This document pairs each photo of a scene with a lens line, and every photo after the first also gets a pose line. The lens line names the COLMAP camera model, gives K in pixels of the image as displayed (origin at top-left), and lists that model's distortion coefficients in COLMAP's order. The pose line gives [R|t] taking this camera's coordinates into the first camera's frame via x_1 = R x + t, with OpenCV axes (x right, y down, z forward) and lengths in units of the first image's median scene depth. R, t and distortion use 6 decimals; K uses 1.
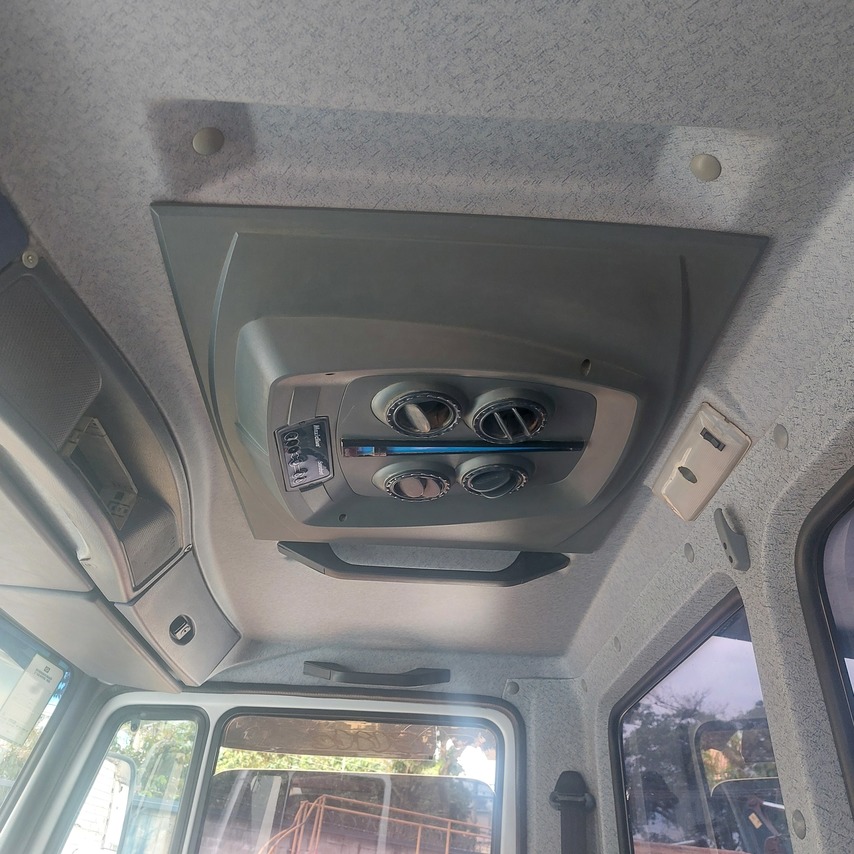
lens RADIAL K [[825.4, 0, 427.0], [0, 825.4, 427.0], [0, 0, 1]] dist [0.069768, -0.091445]
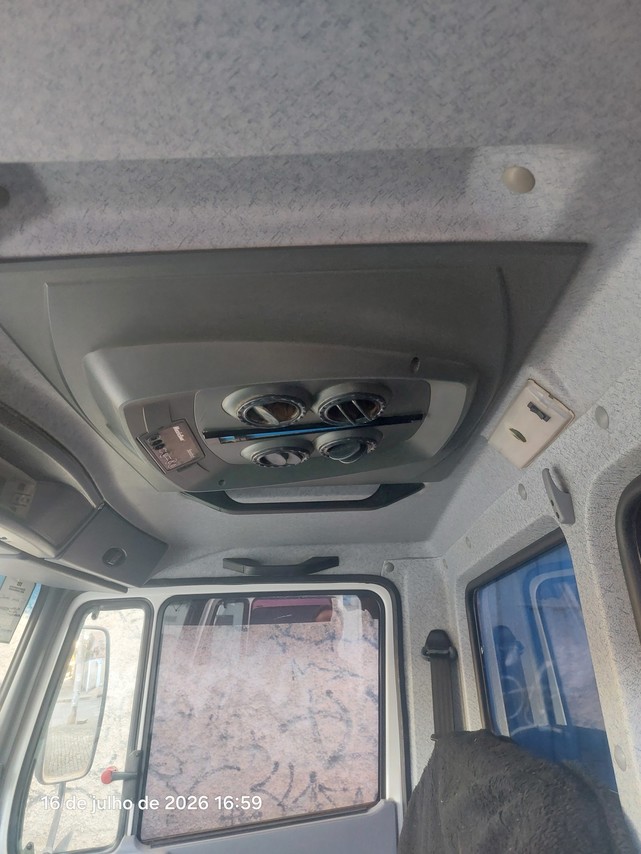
lens RADIAL K [[620.8, 0, 321.0], [0, 620.8, 417.5], [0, 0, 1]] dist [0.057622, -0.064869]
pose [[0.996644, -0.076310, -0.029610, 0.091673], [0.080162, 0.983102, 0.164574, -0.147766], [0.016551, -0.166395, 0.985920, 0.207426]]
